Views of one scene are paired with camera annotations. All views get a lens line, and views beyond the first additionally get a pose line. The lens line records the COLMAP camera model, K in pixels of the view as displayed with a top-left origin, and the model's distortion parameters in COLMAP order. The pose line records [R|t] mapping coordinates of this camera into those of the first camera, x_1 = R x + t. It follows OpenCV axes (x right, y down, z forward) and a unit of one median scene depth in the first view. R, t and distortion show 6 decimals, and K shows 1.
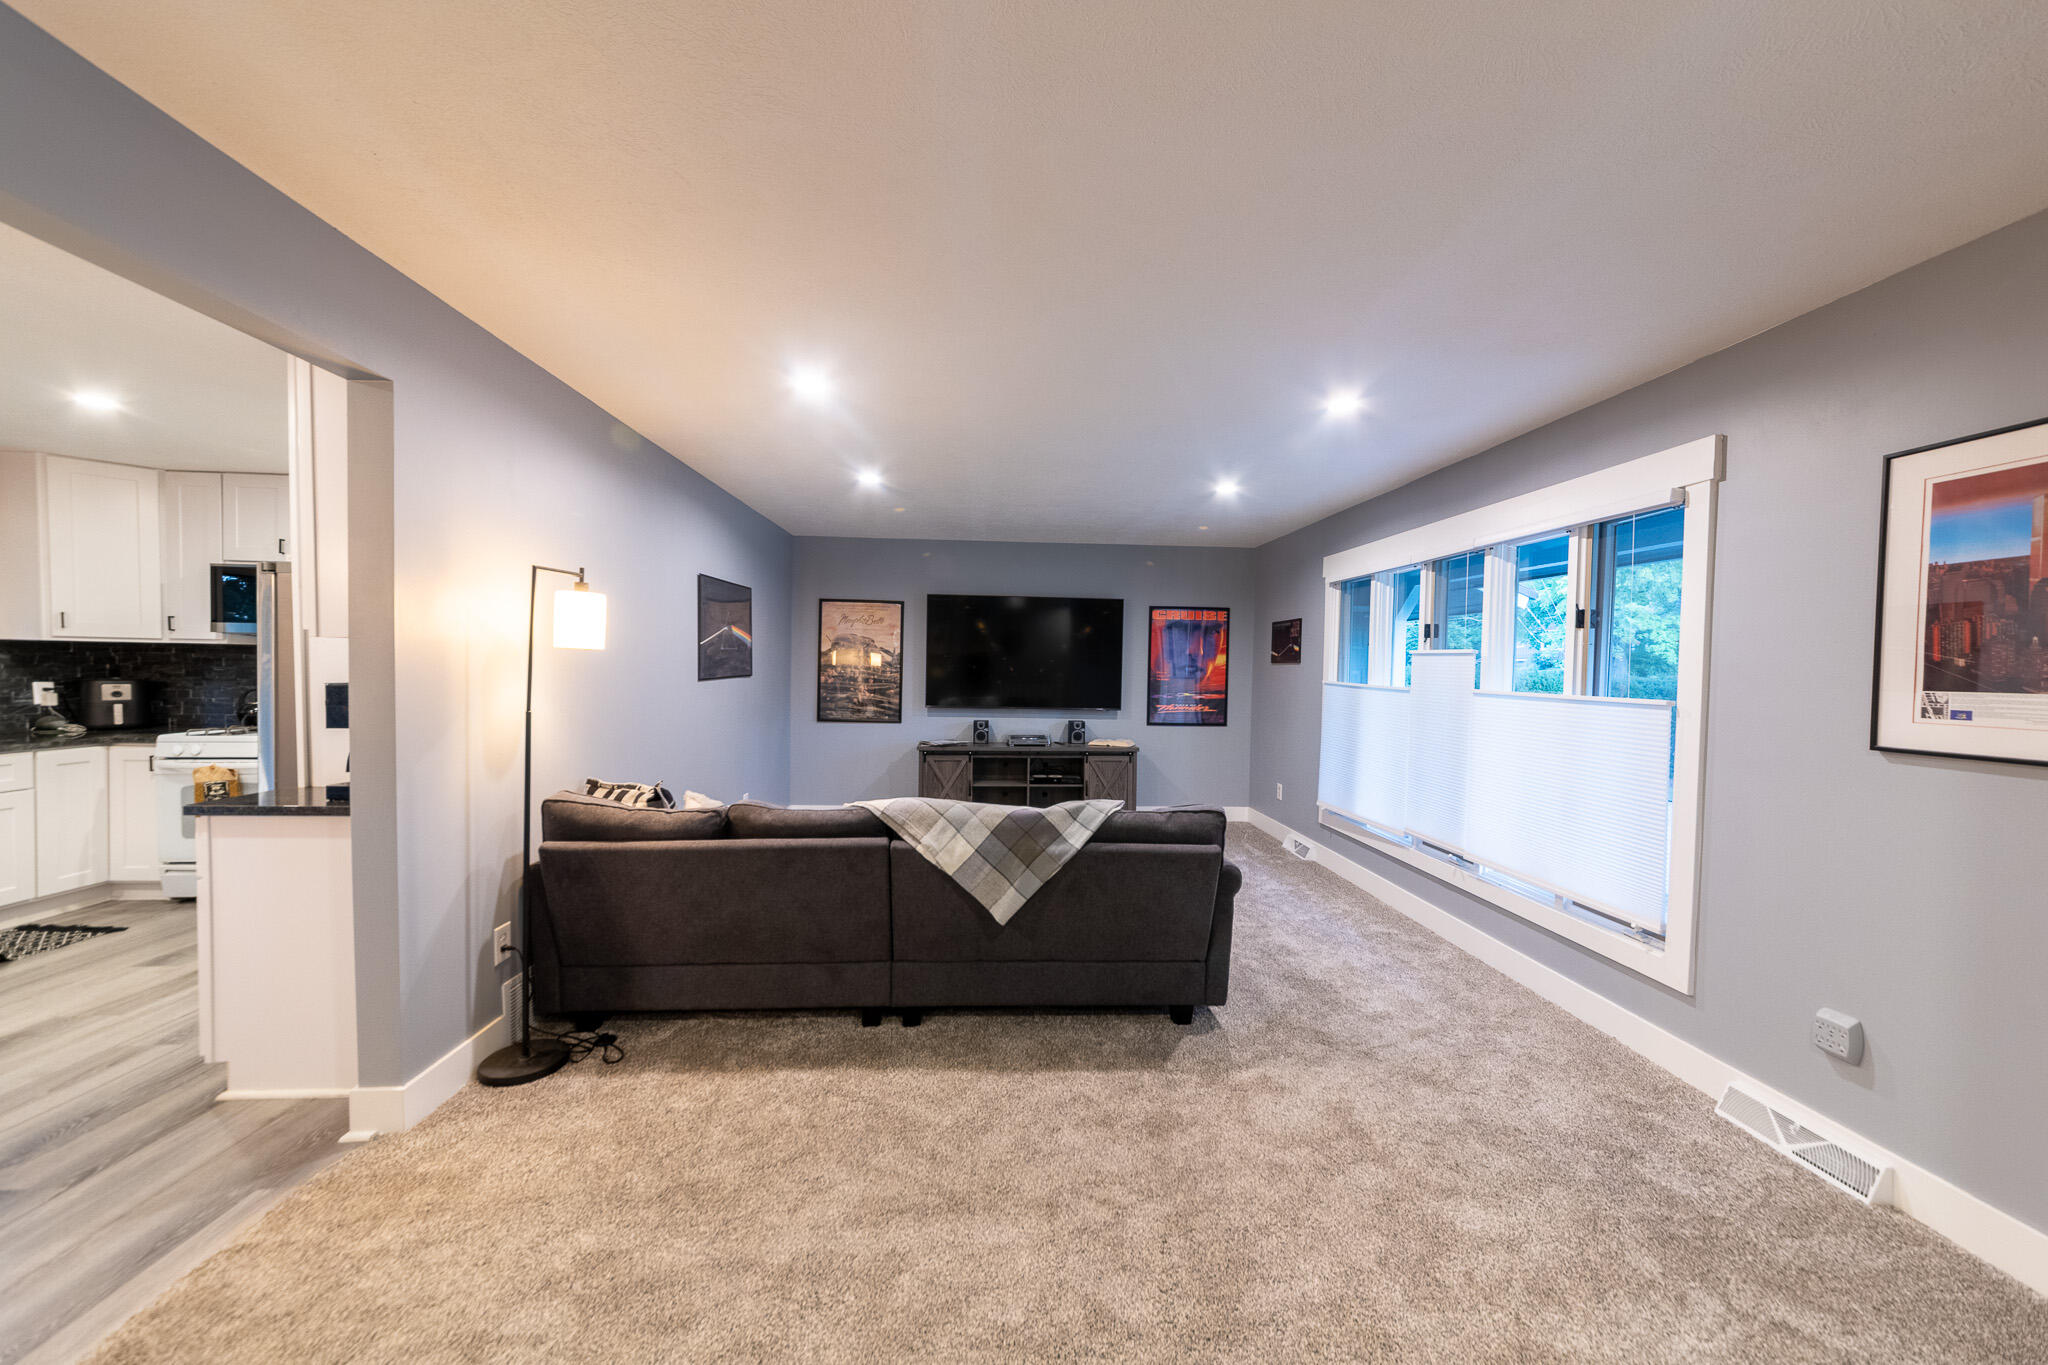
lens RADIAL K [[724.3, 0, 1024.0], [0, 724.3, 682.5], [0, 0, 1]] dist [-0.013057, 0.006277]
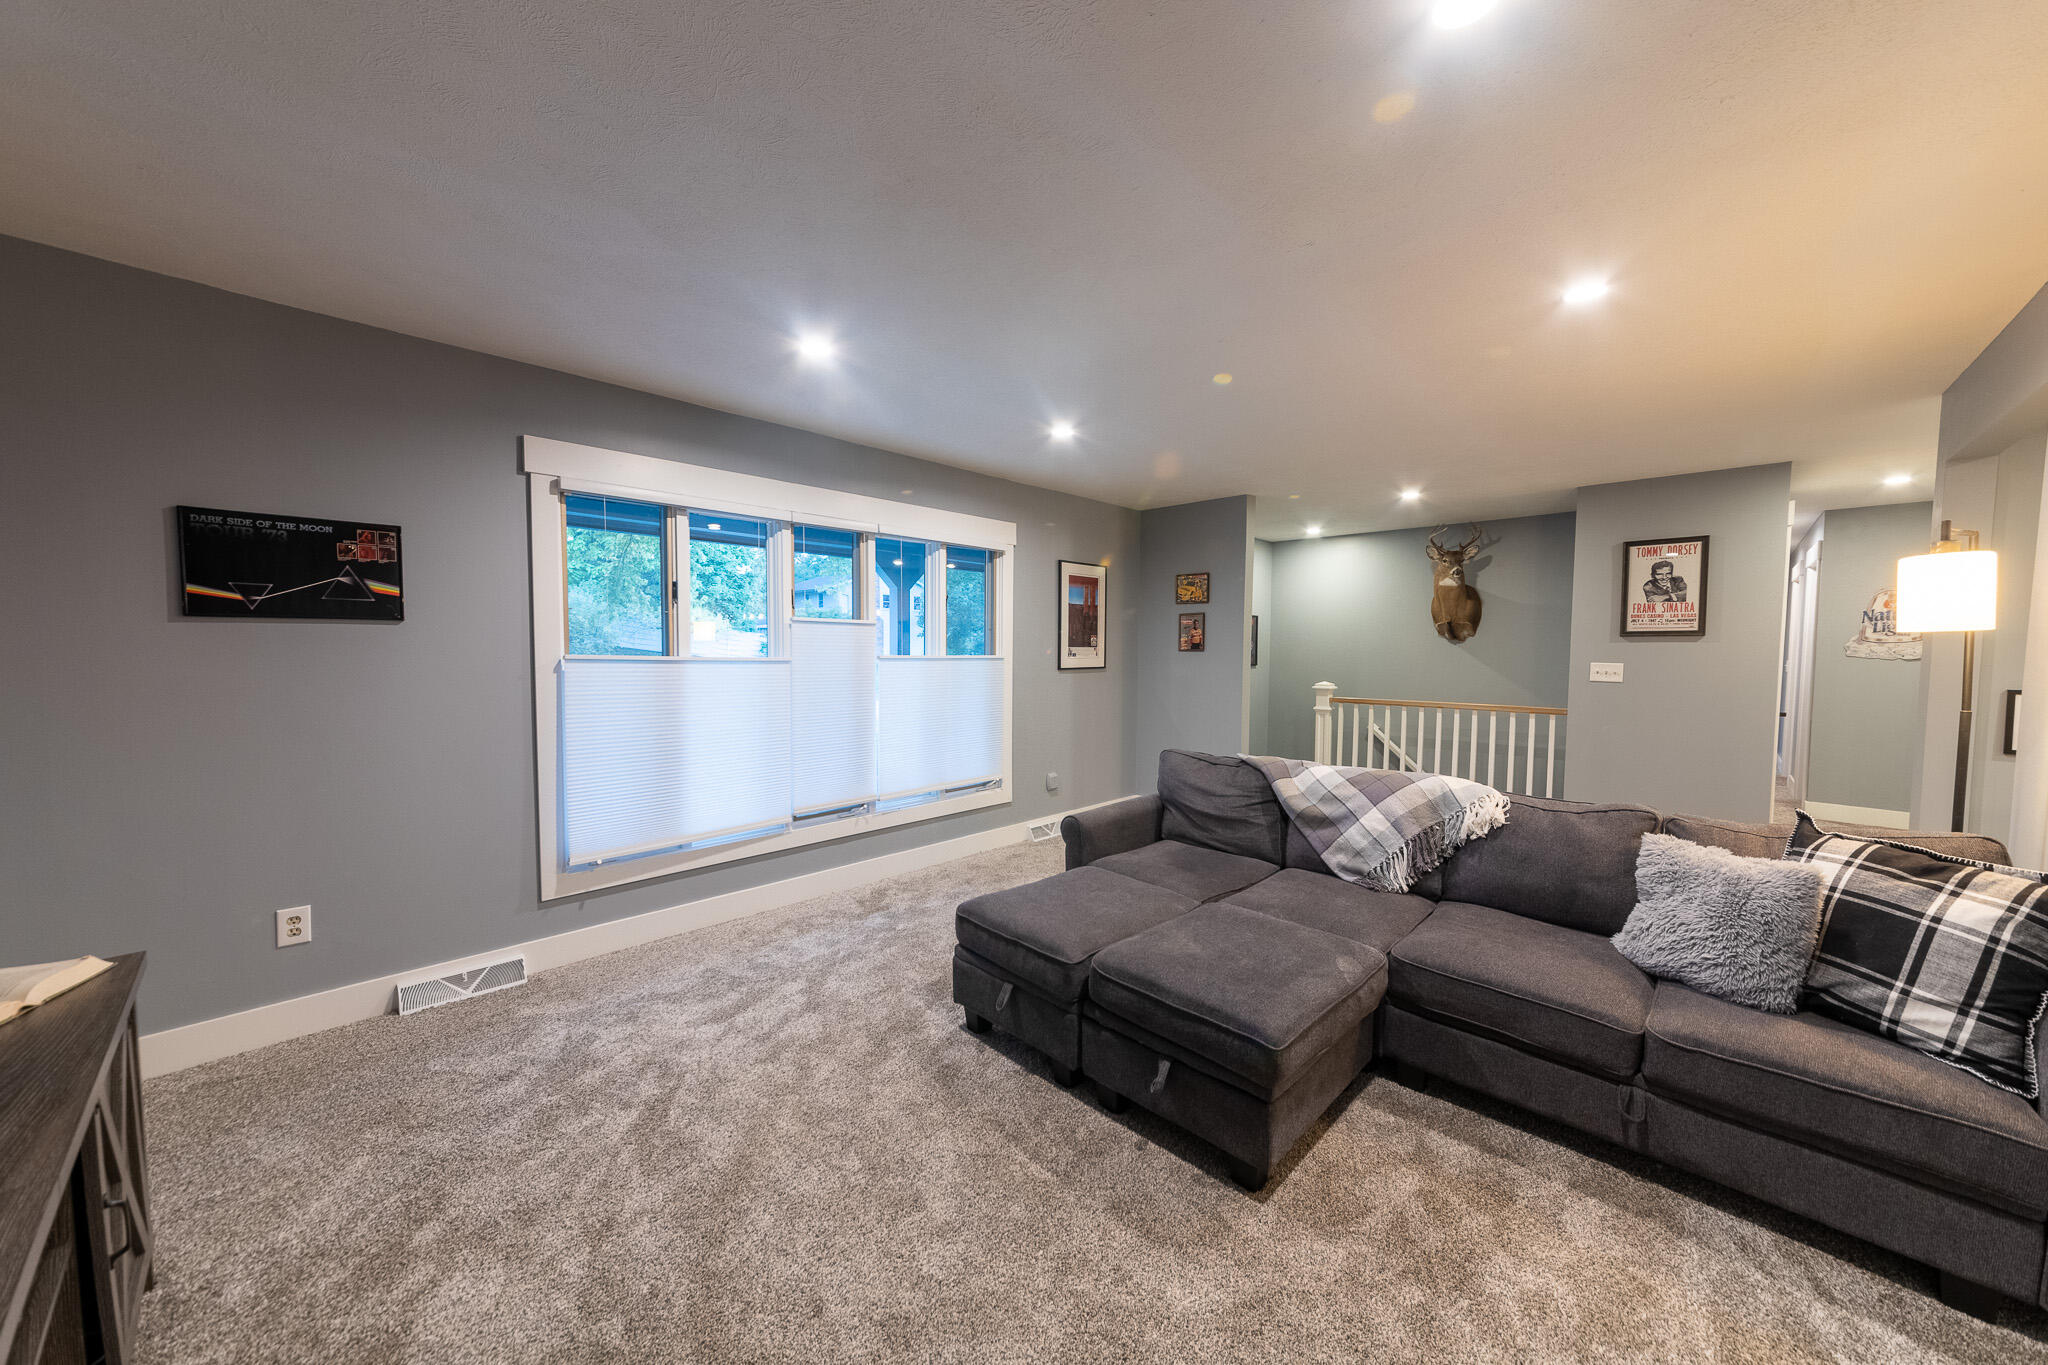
lens RADIAL K [[724.3, 0, 1024.0], [0, 724.3, 682.5], [0, 0, 1]] dist [-0.013057, 0.006277]
pose [[-0.681932, -0.058766, 0.729051, -0.517996], [-0.002384, 0.996940, 0.078130, -0.051758], [-0.731412, 0.051541, -0.679985, 2.188057]]
